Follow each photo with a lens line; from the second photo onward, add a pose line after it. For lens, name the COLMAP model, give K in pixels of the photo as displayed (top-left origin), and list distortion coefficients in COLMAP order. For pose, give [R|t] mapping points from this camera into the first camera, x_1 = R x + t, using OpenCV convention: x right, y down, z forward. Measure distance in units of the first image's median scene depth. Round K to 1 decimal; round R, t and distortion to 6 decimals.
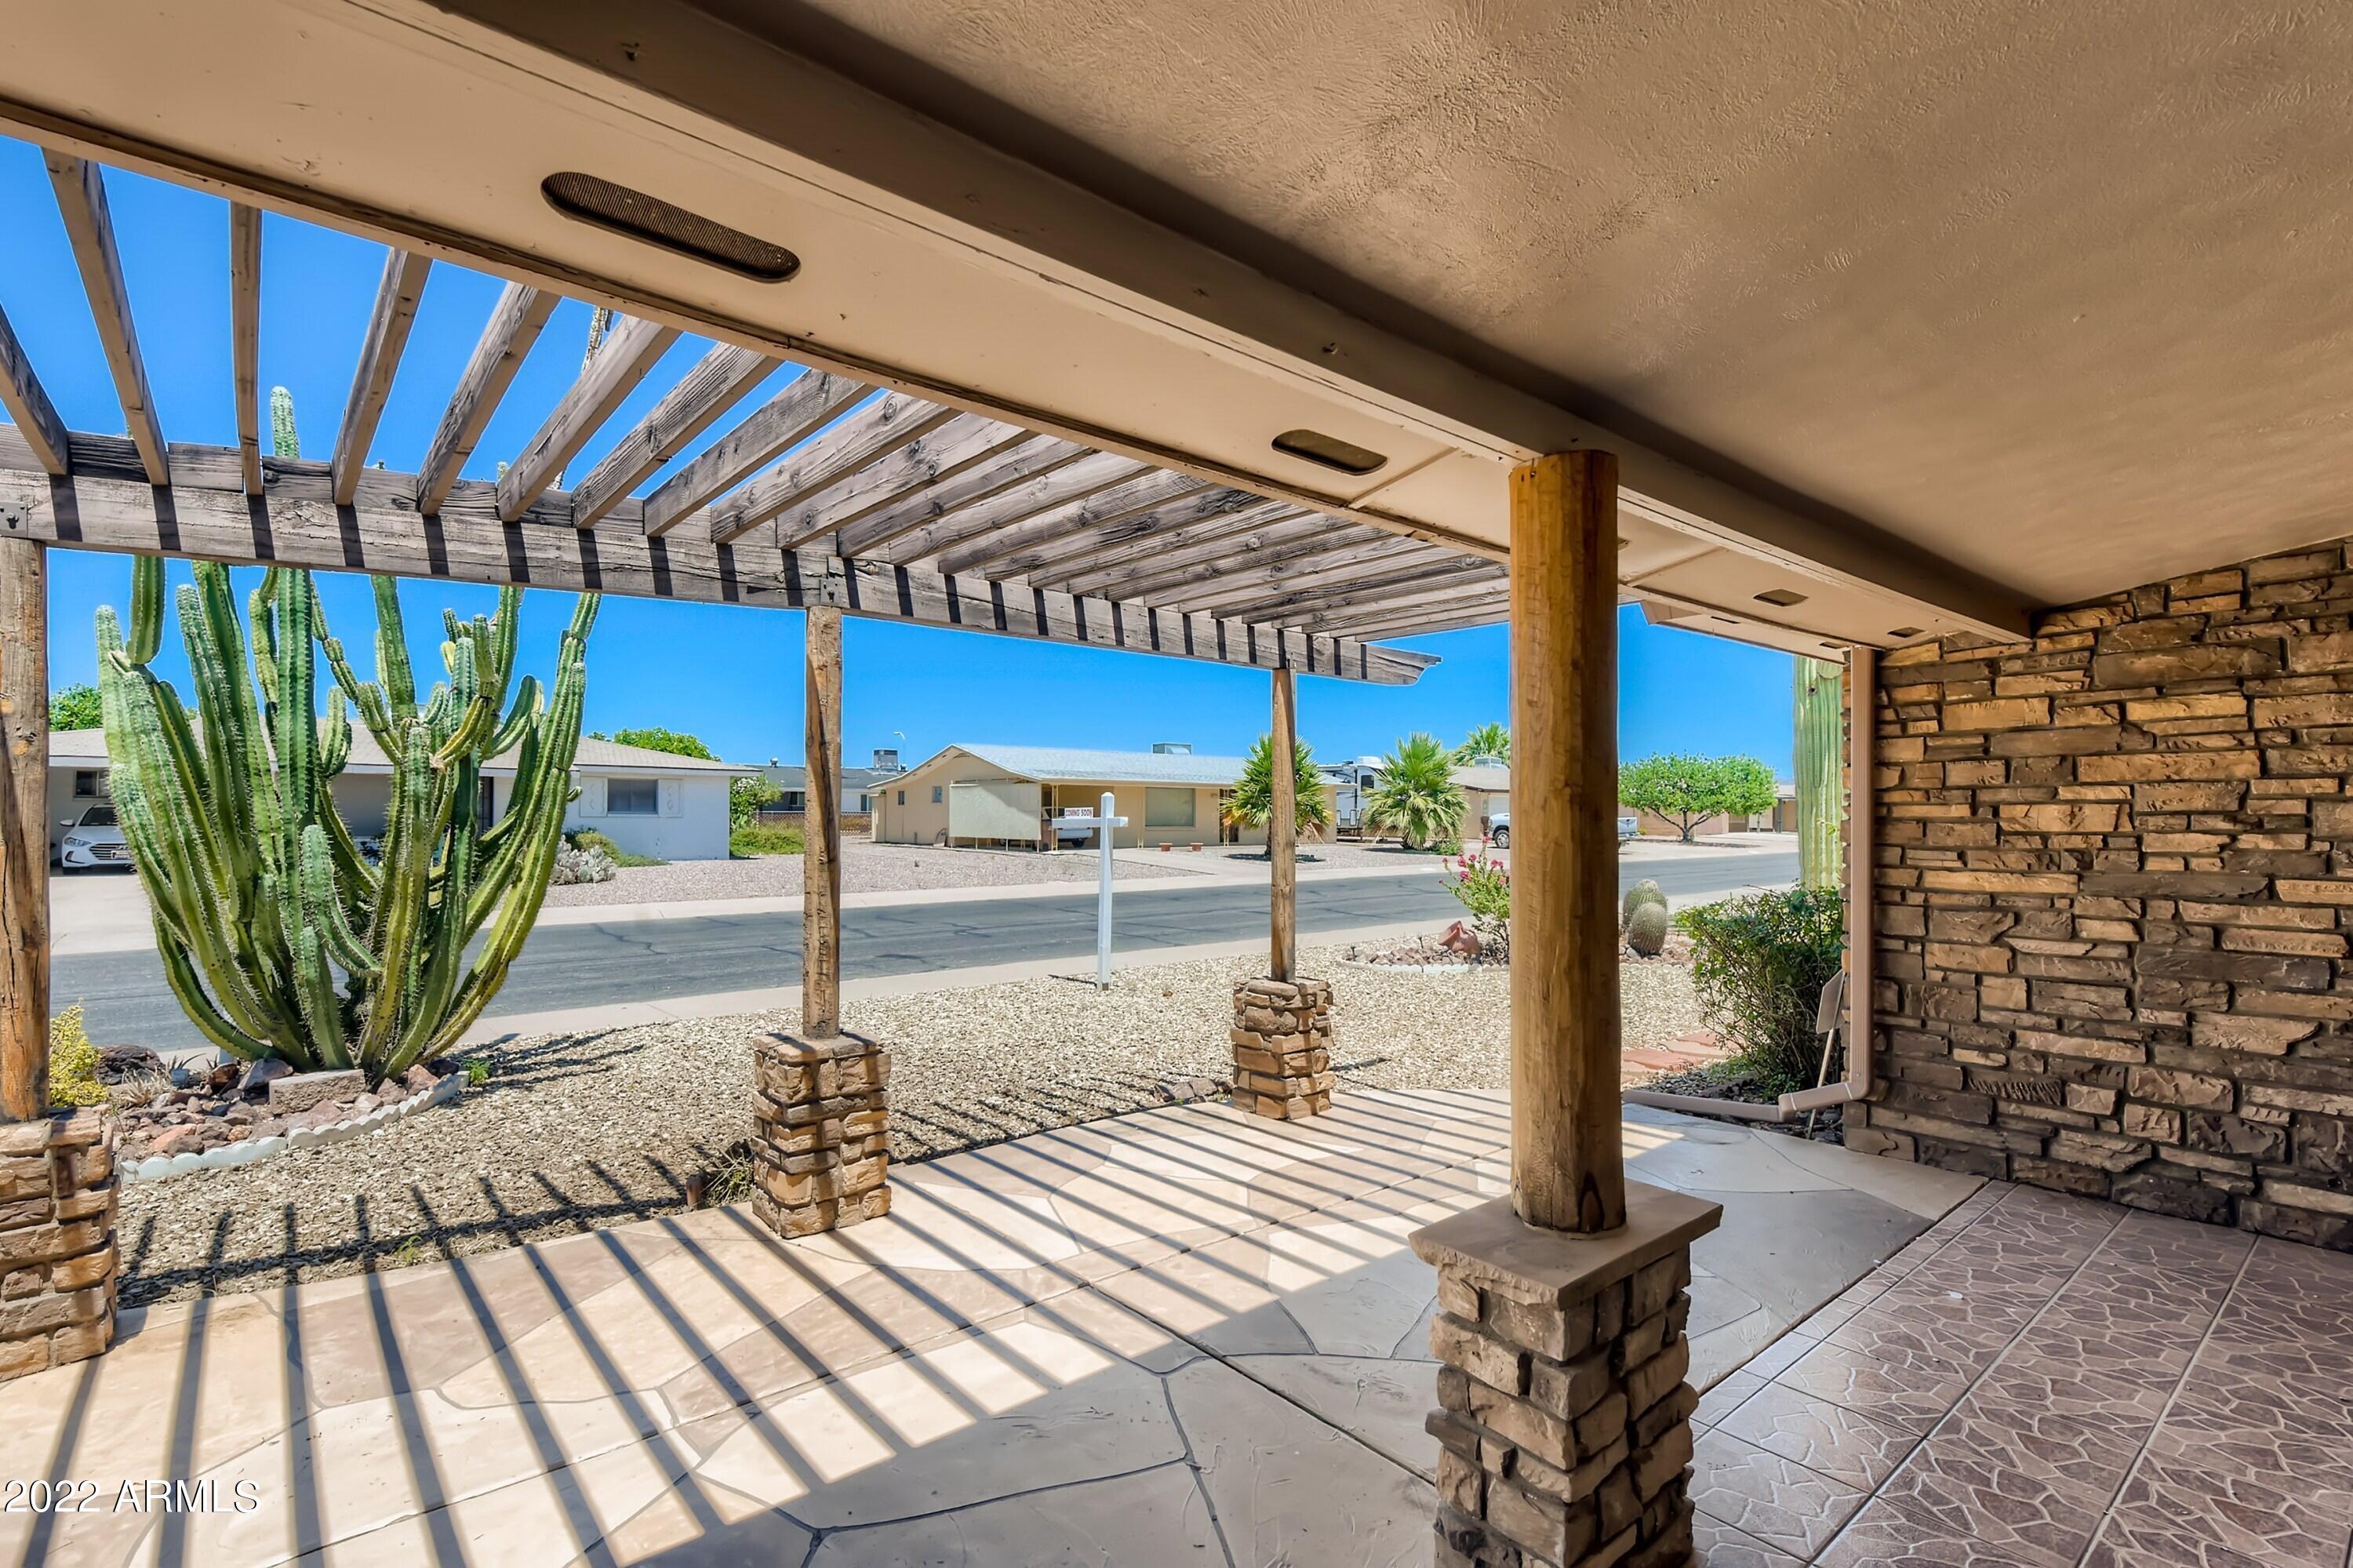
lens RADIAL K [[1068.9, 0, 1180.1], [0, 1068.9, 804.8], [0, 0, 1]] dist [0.027873, -0.011094]
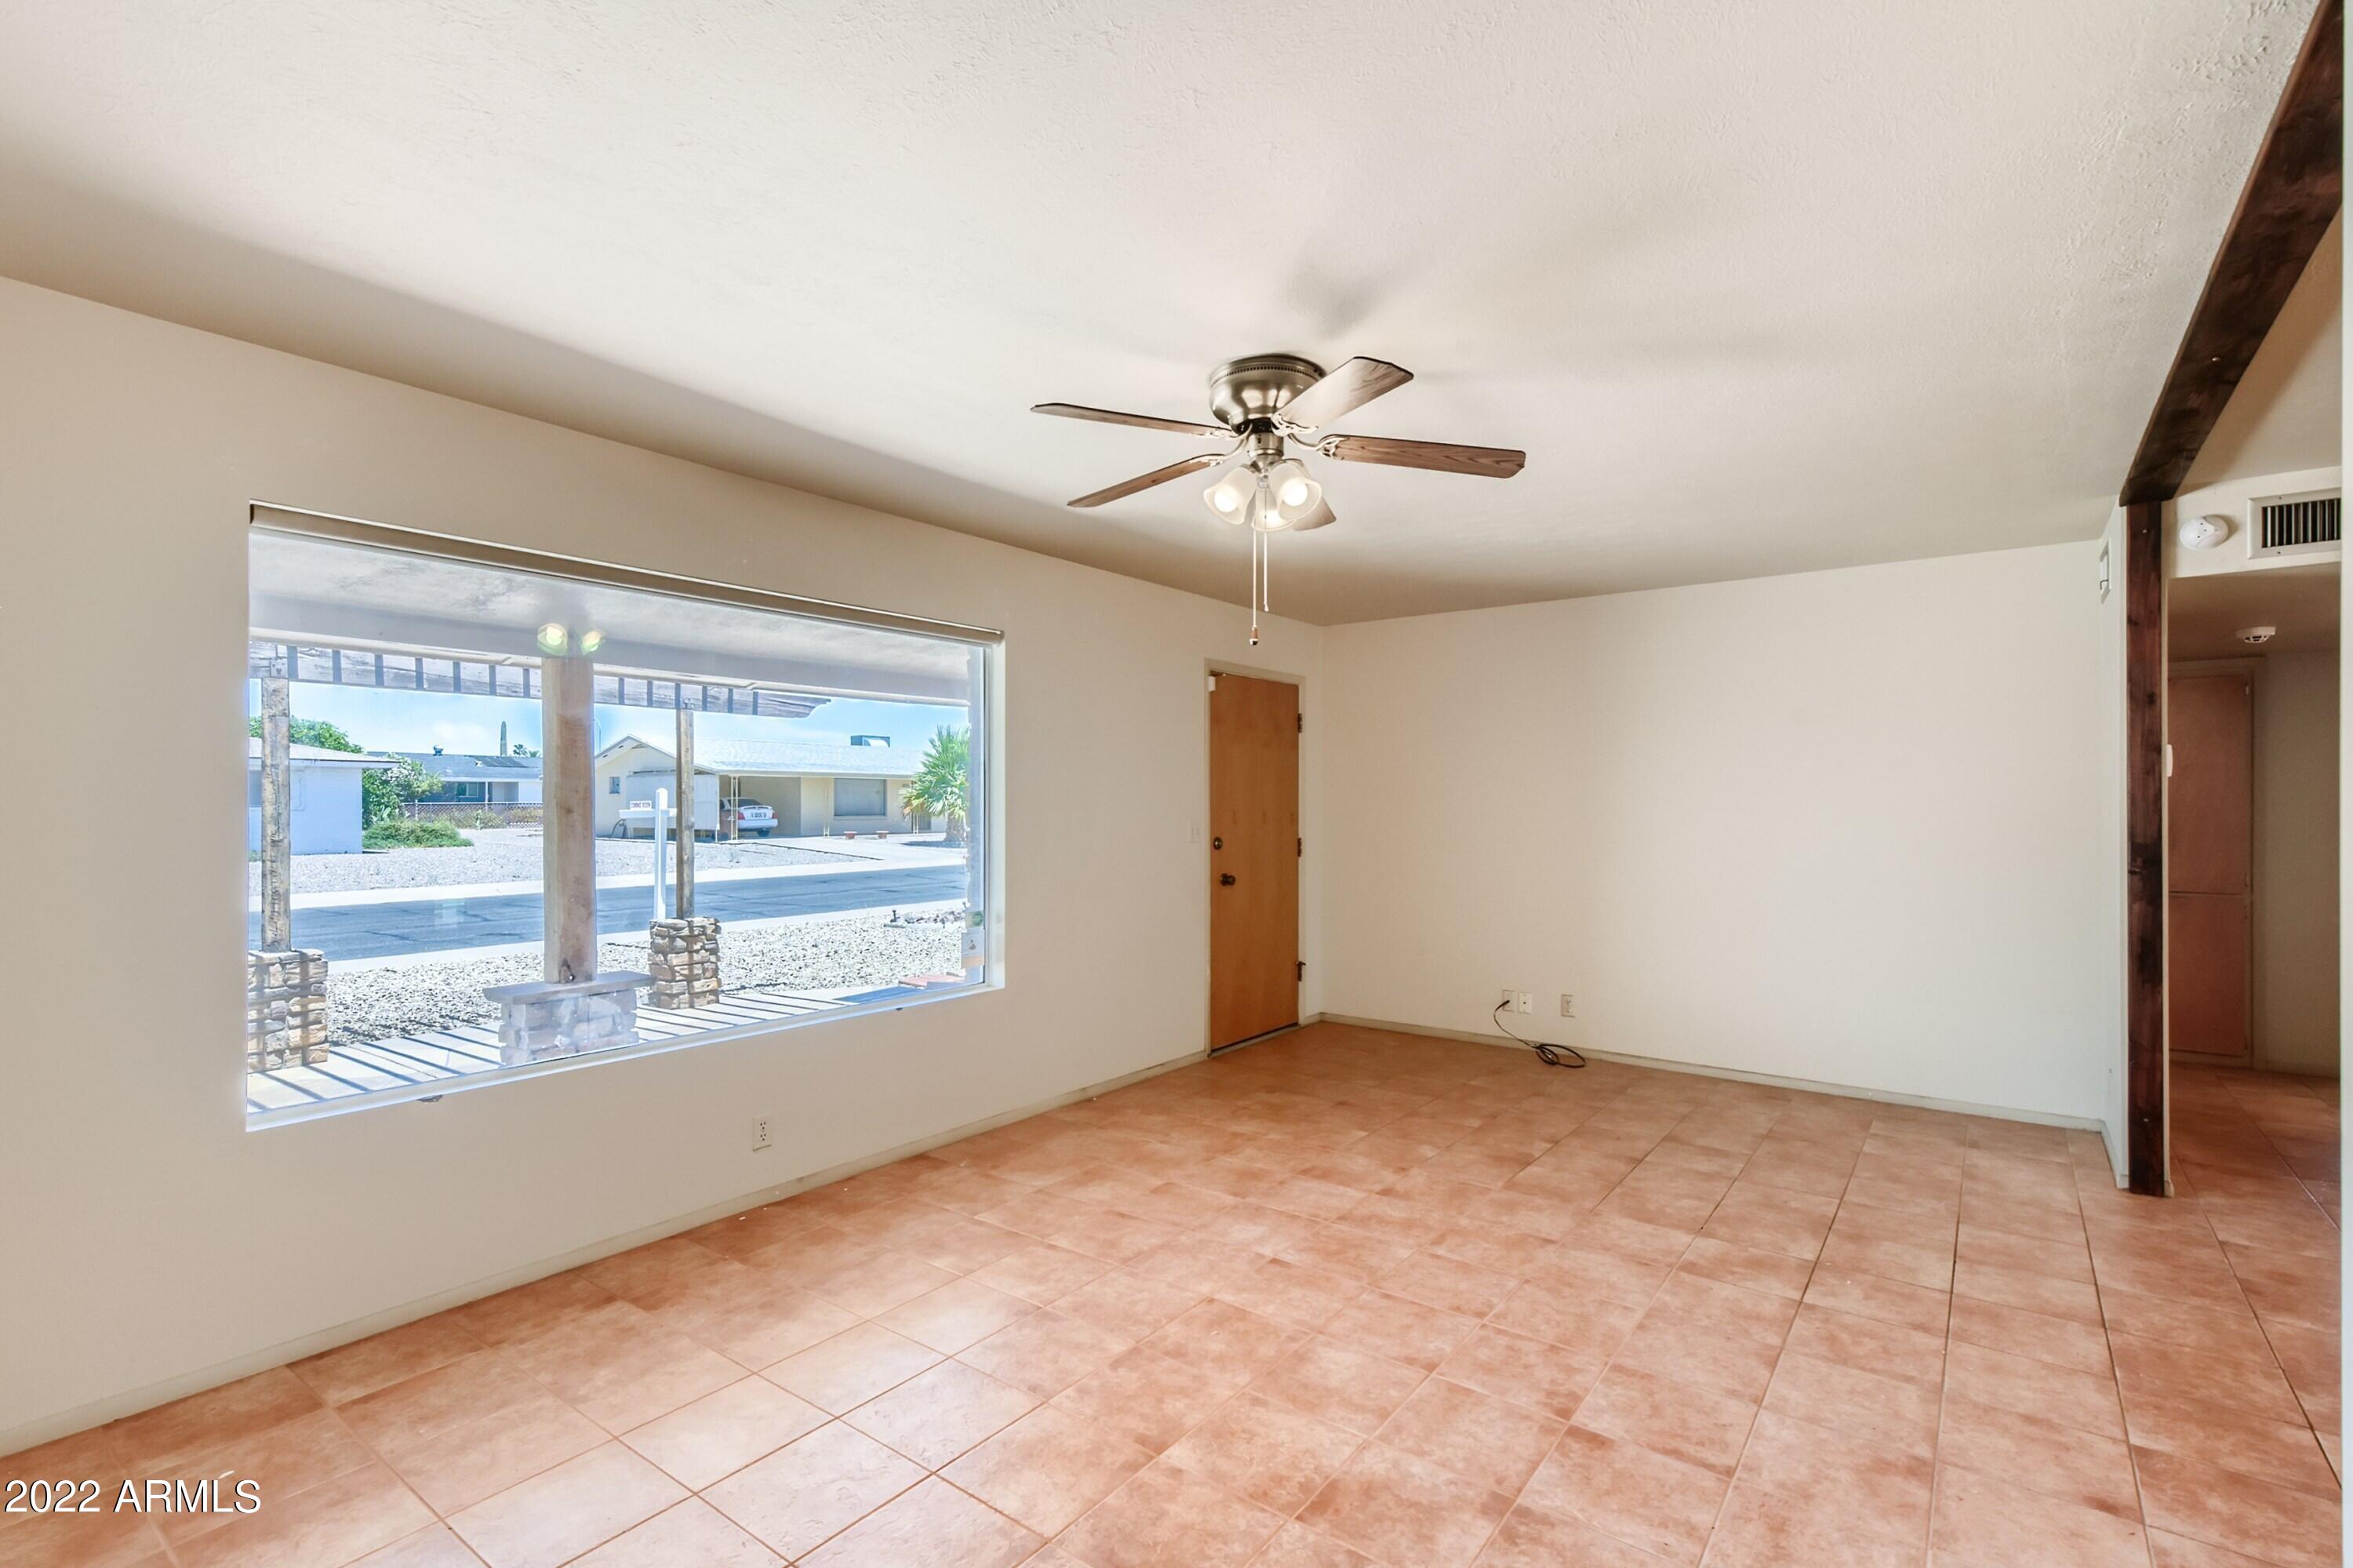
lens RADIAL K [[1068.9, 0, 1180.1], [0, 1068.9, 804.8], [0, 0, 1]] dist [0.027873, -0.011094]
pose [[0.975474, -0.005593, 0.220042, 0.073878], [0.003149, 0.999929, 0.011453, -0.001545], [-0.220091, -0.010479, 0.975423, -0.101413]]
